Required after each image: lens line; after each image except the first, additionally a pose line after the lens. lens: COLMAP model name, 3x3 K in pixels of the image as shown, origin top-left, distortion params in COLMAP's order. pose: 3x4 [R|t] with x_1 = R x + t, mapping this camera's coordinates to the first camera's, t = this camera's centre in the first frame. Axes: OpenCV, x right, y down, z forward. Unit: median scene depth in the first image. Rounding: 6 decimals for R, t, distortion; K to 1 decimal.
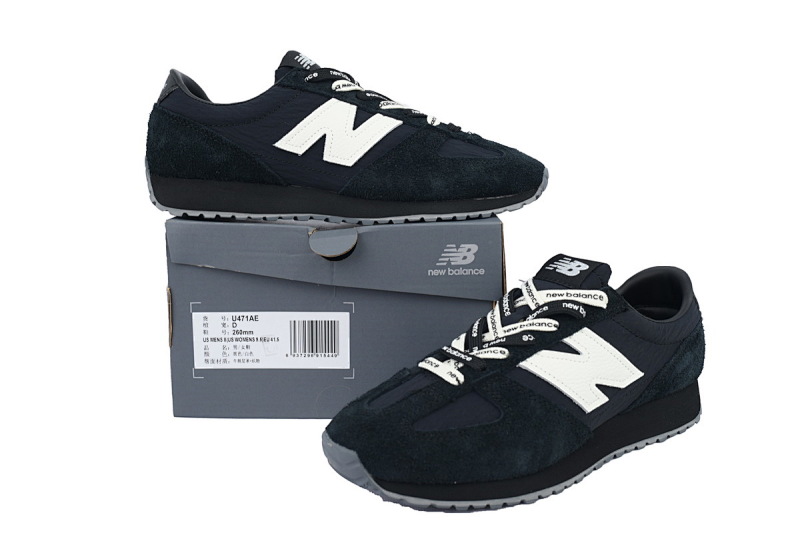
lens RADIAL K [[731.7, 0, 400.0], [0, 731.7, 266.5], [0, 0, 1]] dist [0.000671, -0.002282]
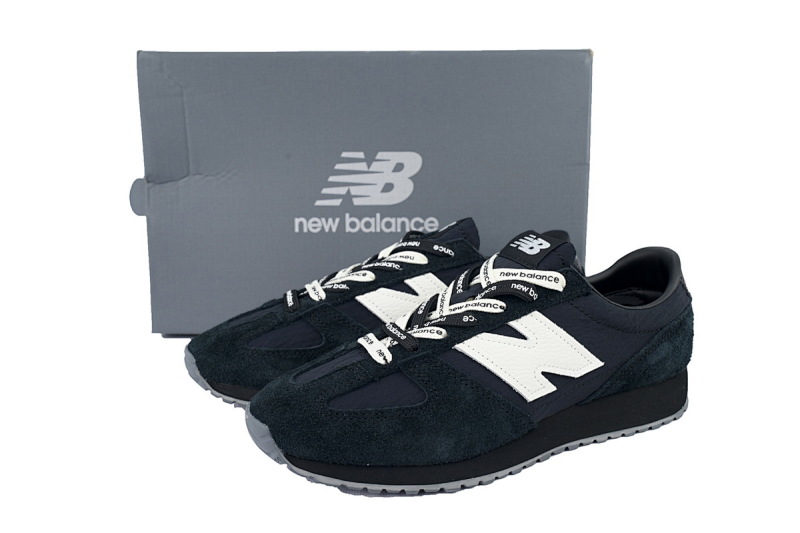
lens RADIAL K [[731.7, 0, 400.0], [0, 731.7, 266.5], [0, 0, 1]] dist [0.000671, -0.002282]
pose [[0.989063, 0.045790, -0.140207, 0.213622], [-0.037855, 0.997555, 0.058749, -0.021542], [0.142554, -0.052799, 0.988378, 0.057727]]
